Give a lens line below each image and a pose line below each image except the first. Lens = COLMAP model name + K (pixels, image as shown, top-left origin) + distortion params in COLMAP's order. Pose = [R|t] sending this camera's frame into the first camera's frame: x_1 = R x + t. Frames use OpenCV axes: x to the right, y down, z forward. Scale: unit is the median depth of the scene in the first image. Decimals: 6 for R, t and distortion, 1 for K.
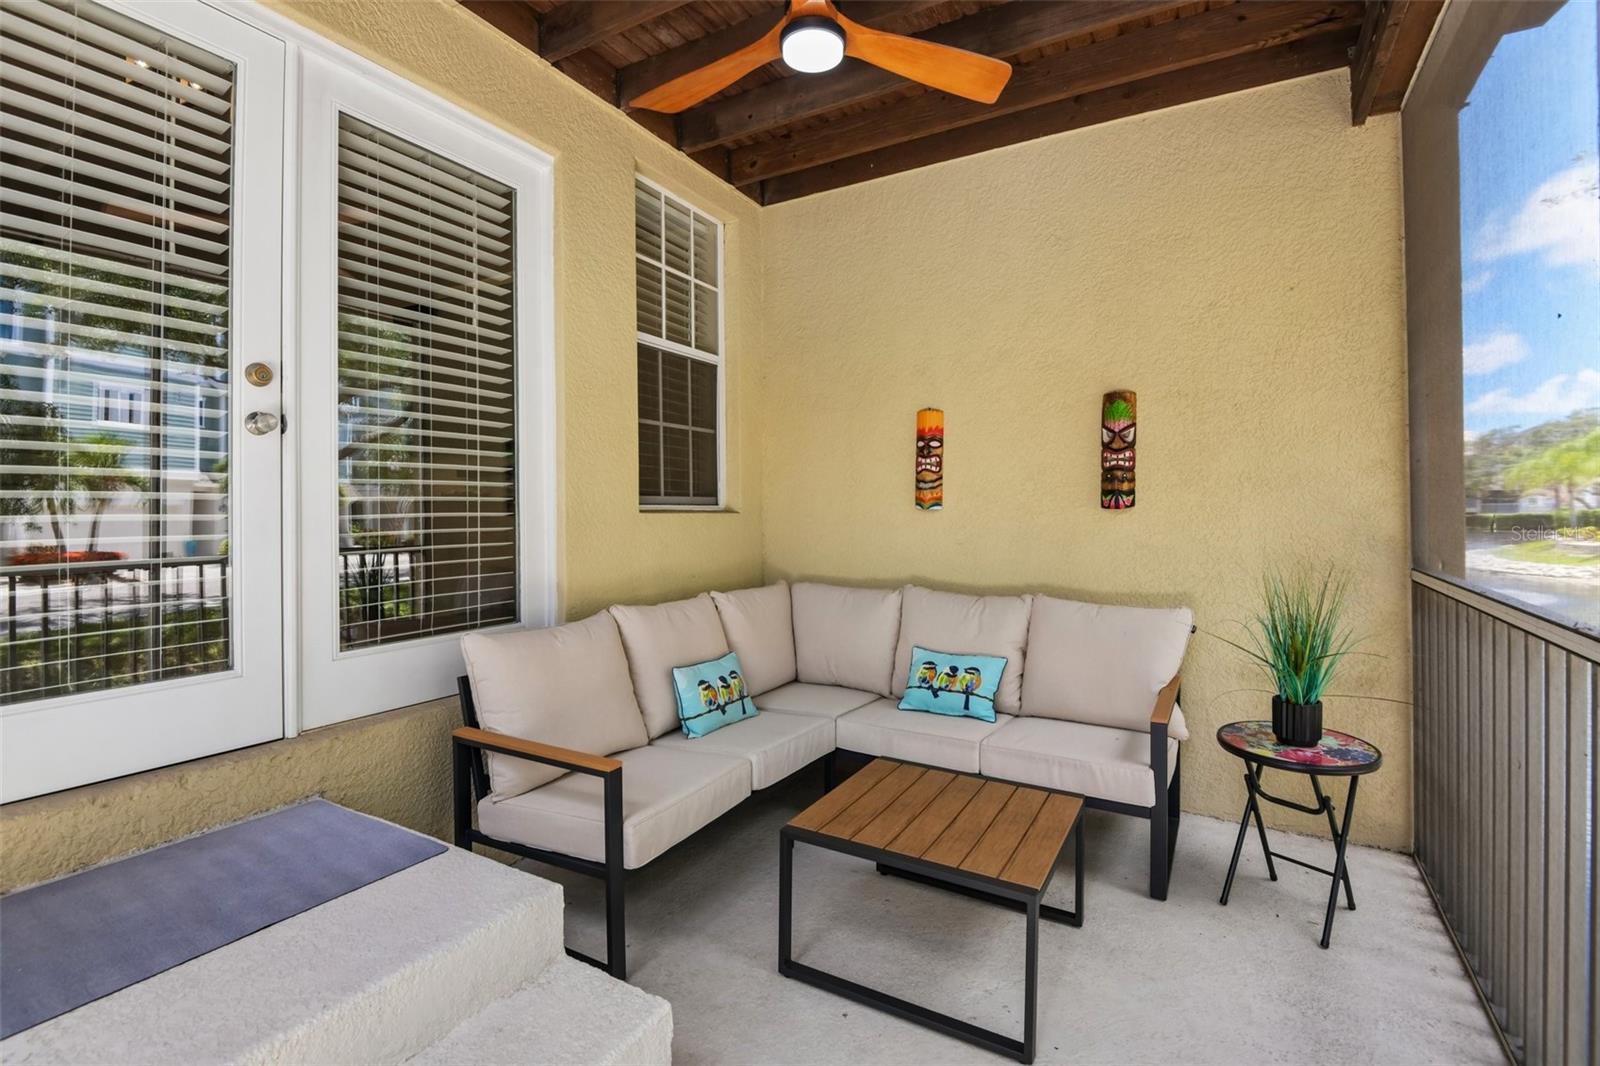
lens RADIAL K [[743.9, 0, 804.4], [0, 743.9, 514.1], [0, 0, 1]] dist [0.018161, -0.029607]
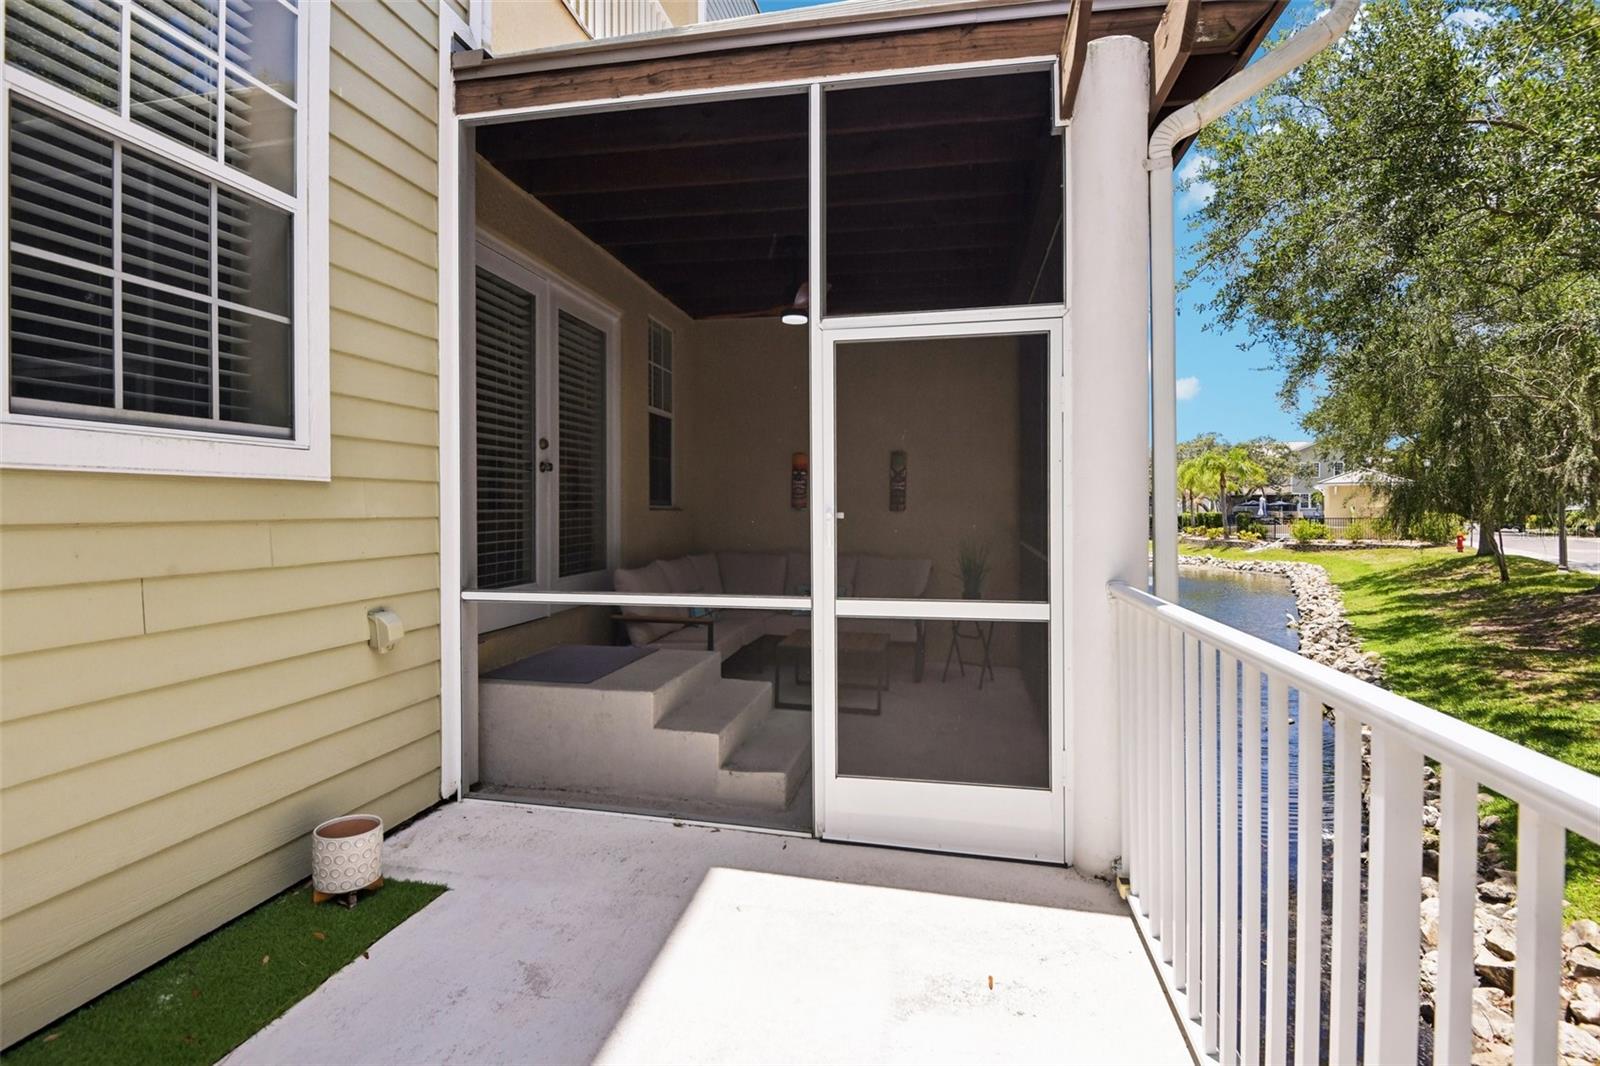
lens RADIAL K [[720.8, 0, 805.1], [0, 720.8, 533.3], [0, 0, 1]] dist [0.033371, -0.026312]
pose [[0.948591, 0.000769, 0.316503, -0.413118], [-0.009926, 0.999577, 0.027323, 0.002560], [-0.316349, -0.029060, 0.948198, -0.729290]]
